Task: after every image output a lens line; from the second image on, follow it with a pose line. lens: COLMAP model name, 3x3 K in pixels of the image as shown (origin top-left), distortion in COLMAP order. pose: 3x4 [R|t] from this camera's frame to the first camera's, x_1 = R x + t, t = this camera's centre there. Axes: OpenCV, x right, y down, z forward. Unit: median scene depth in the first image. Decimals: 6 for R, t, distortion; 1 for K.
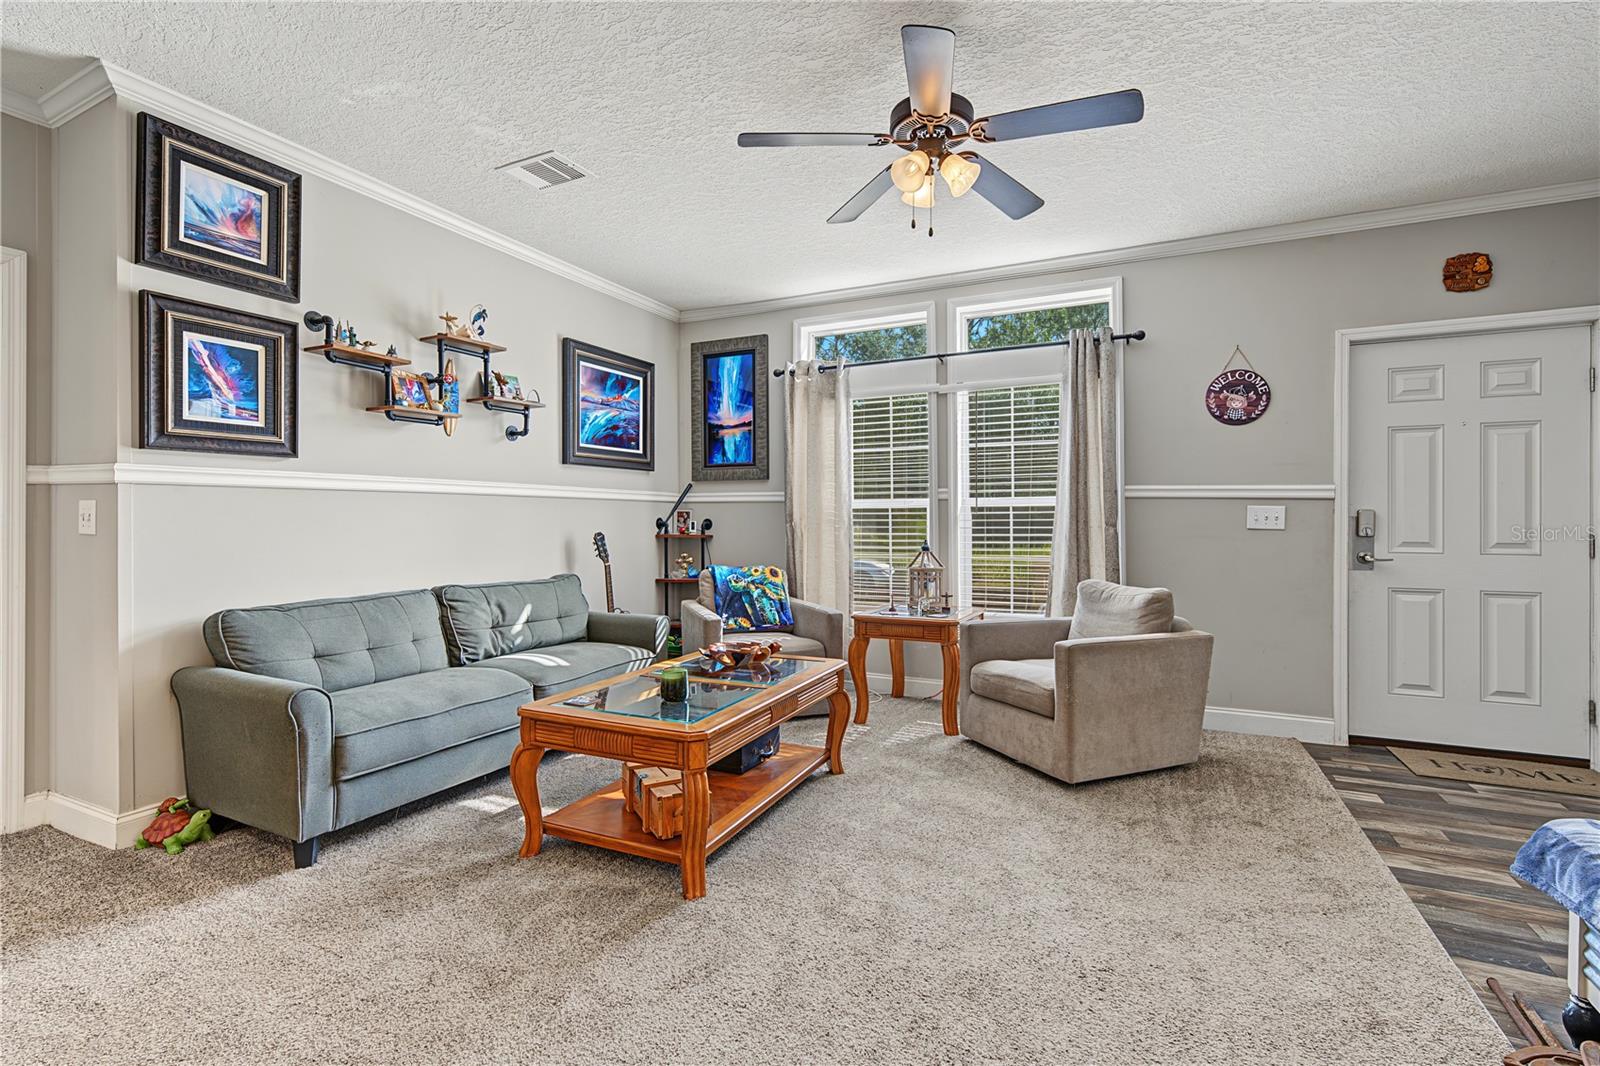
lens RADIAL K [[731.9, 0, 800.4], [0, 731.9, 519.2], [0, 0, 1]] dist [-0.001273, -0.000022]
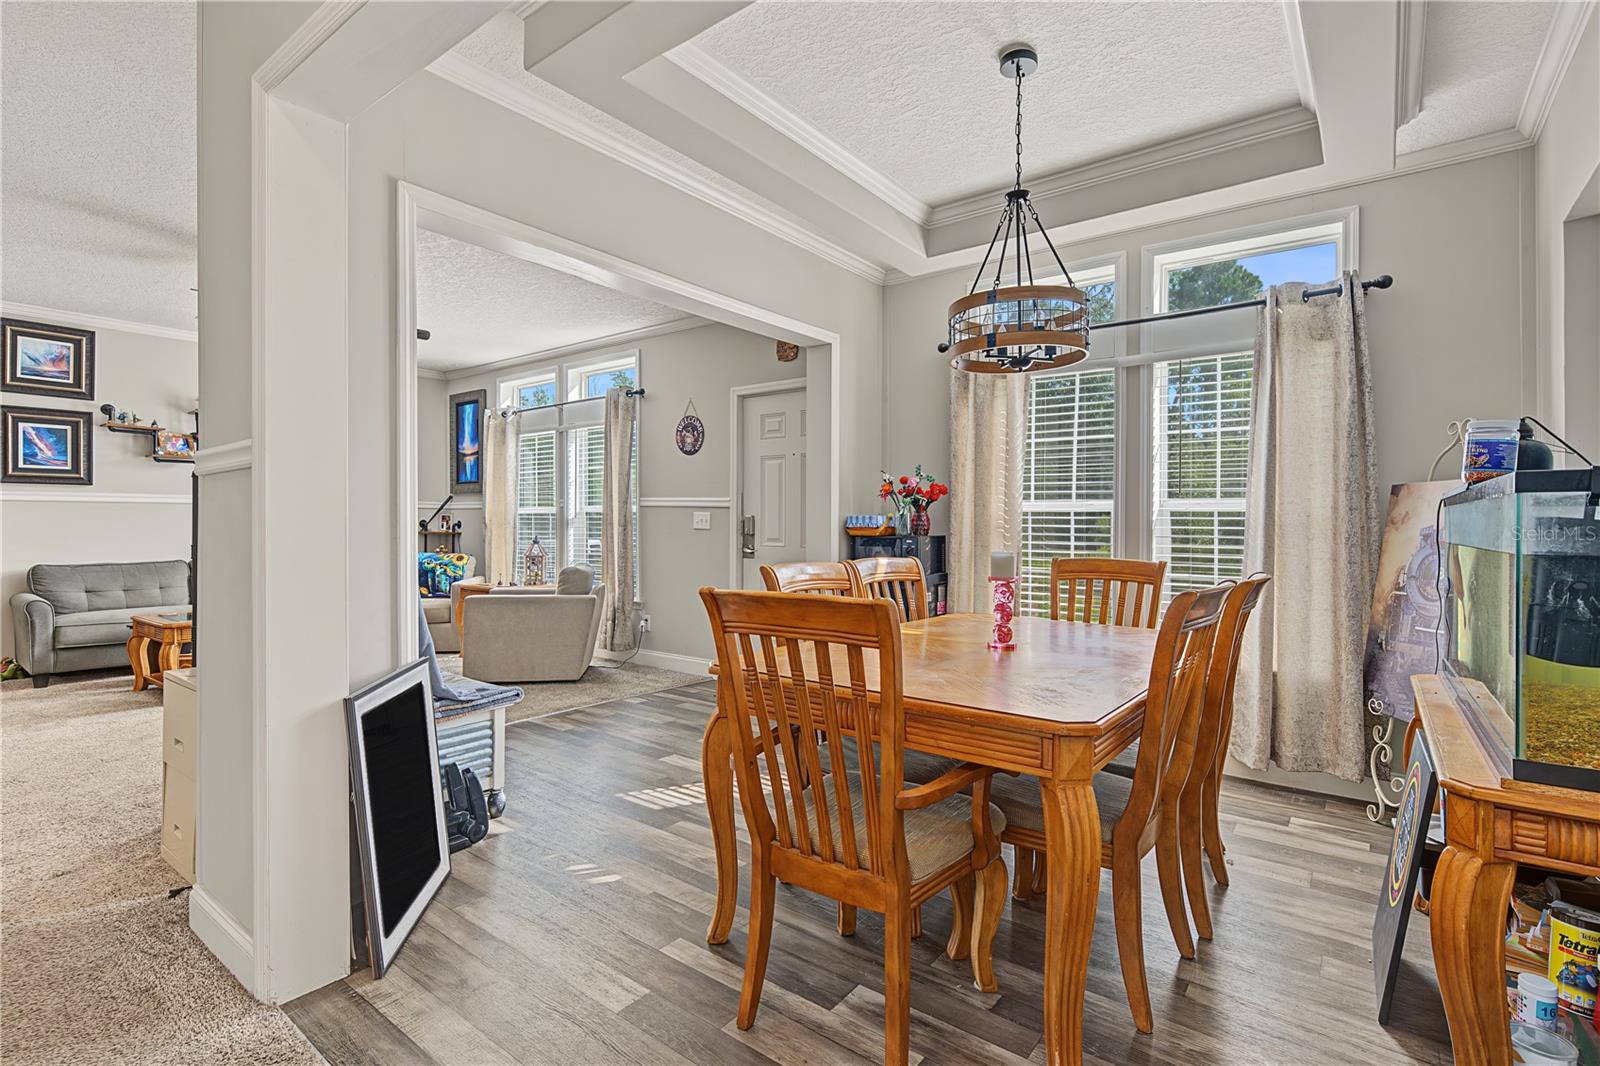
lens RADIAL K [[751.4, 0, 799.9], [0, 751.4, 523.5], [0, 0, 1]] dist [-0.000517, -0.000282]
pose [[0.978196, 0.005696, -0.207606, 0.954185], [-0.006101, 0.999981, -0.001310, 0.002959], [0.207594, 0.002548, 0.978212, -0.315982]]
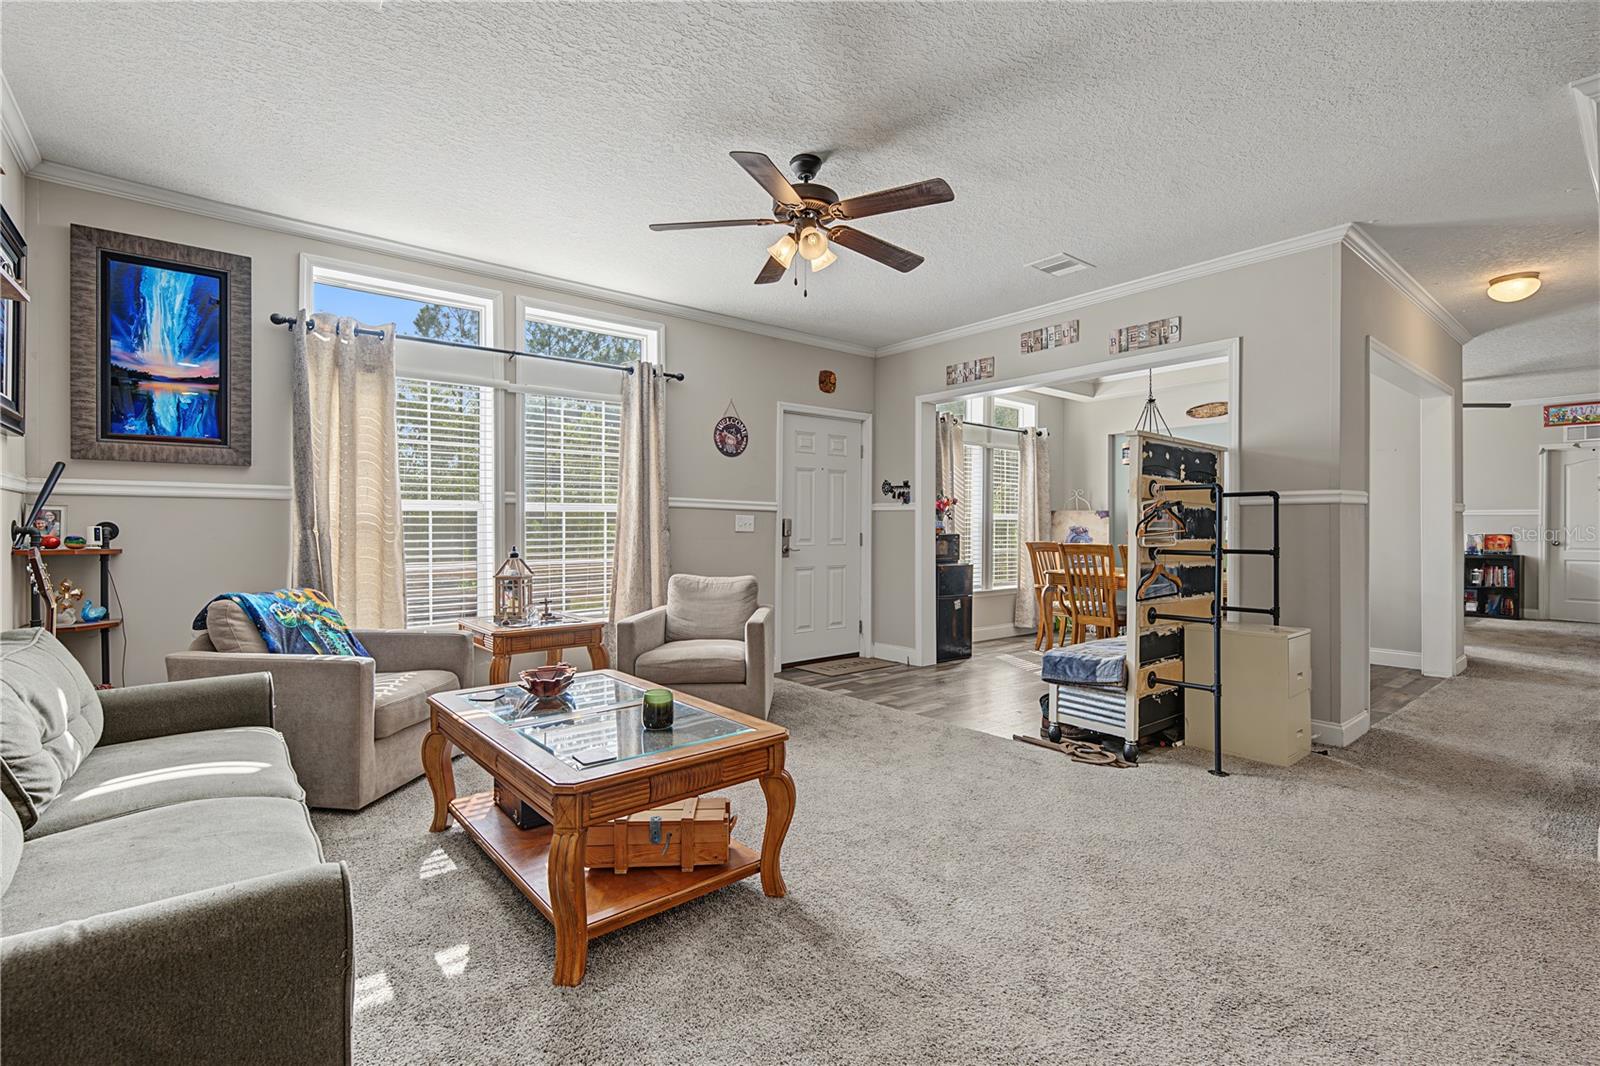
lens RADIAL K [[722.1, 0, 799.8], [0, 722.1, 523.5], [0, 0, 1]] dist [-0.000461, -0.000034]
pose [[0.417757, 0.002504, 0.908555, -0.509591], [-0.002551, 0.999995, -0.001584, 0.000011], [-0.908555, -0.001656, 0.417762, 0.267868]]
